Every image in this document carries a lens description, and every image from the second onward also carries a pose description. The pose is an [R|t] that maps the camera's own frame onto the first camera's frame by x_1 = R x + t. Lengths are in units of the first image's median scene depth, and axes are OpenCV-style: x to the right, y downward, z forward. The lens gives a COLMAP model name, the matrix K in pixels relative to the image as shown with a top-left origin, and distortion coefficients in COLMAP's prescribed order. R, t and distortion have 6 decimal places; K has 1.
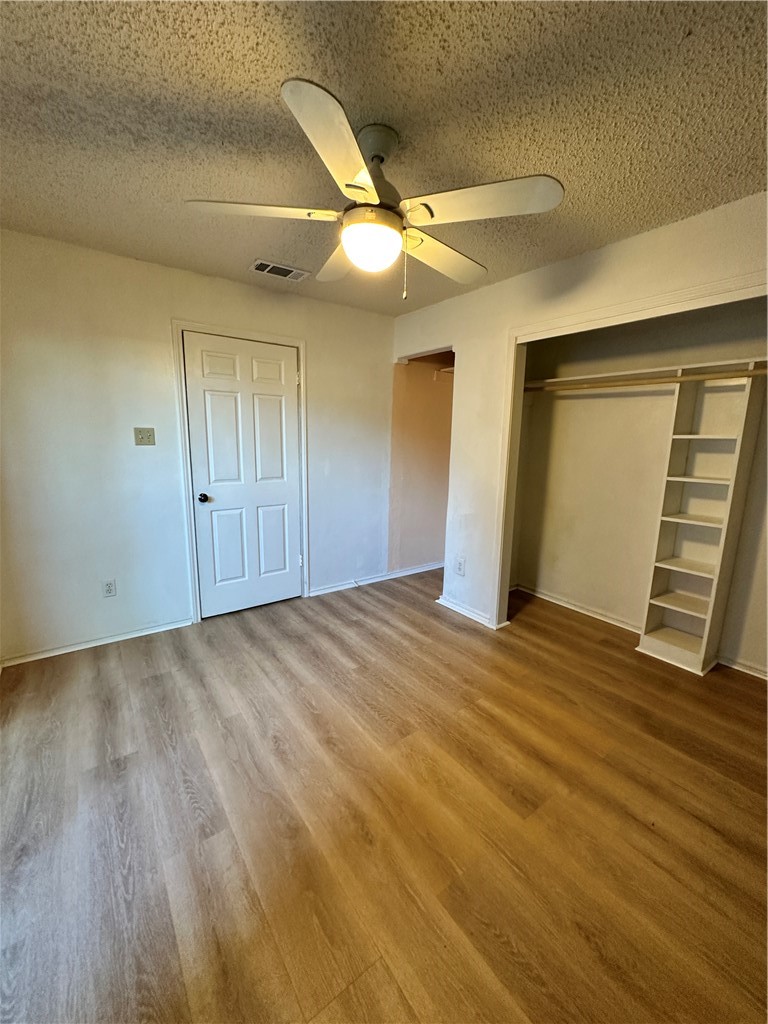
lens RADIAL K [[411.0, 0, 383.8], [0, 411.0, 510.2], [0, 0, 1]] dist [-0.005380, 0.001052]
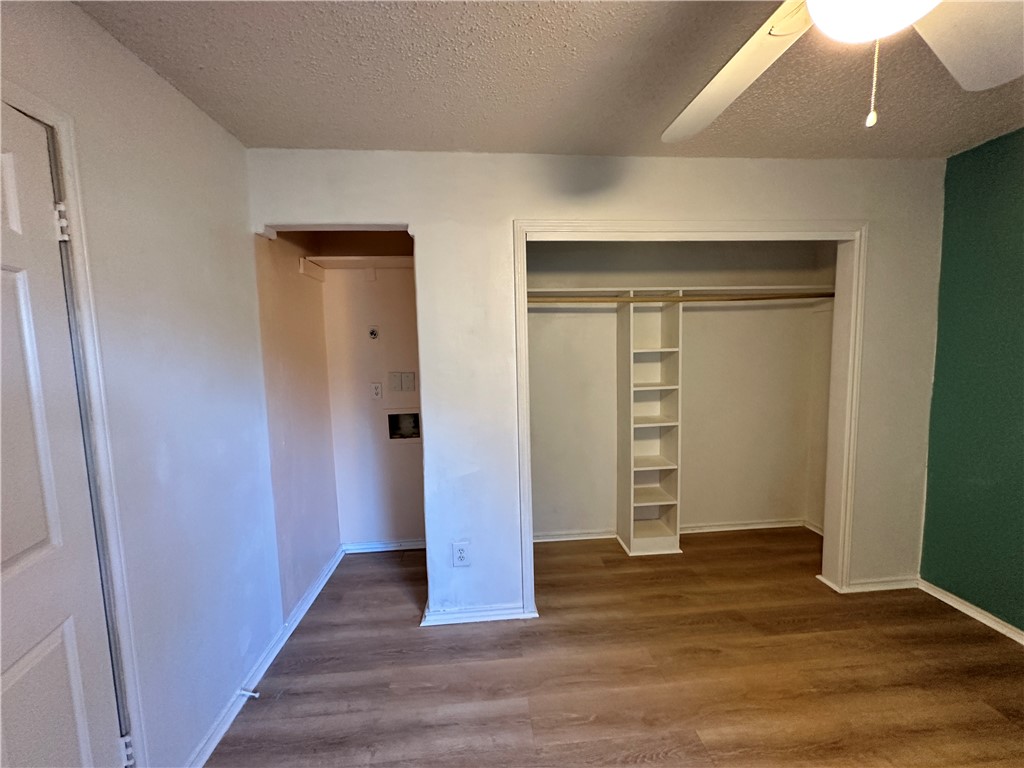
lens RADIAL K [[411.0, 0, 515.0], [0, 411.0, 381.8], [0, 0, 1]] dist [-0.005380, 0.001052]
pose [[0.521972, -0.110970, 0.845713, -0.369244], [0.182208, 0.983121, 0.016542, -0.163434], [-0.833274, 0.145462, 0.533381, 0.648545]]
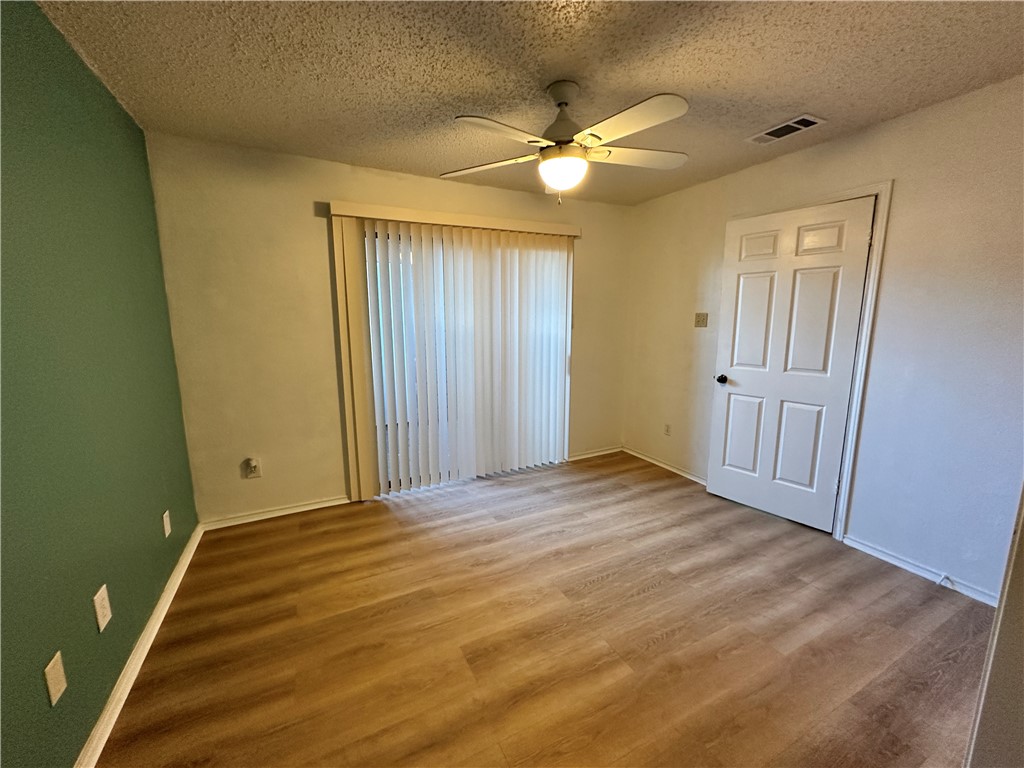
lens RADIAL K [[411.0, 0, 513.5], [0, 411.0, 382.6], [0, 0, 1]] dist [-0.005380, 0.001052]
pose [[-0.162285, 0.142657, -0.976377, 0.747630], [-0.169076, 0.970840, 0.169950, -0.109216], [0.972151, 0.192662, -0.133433, 0.641388]]
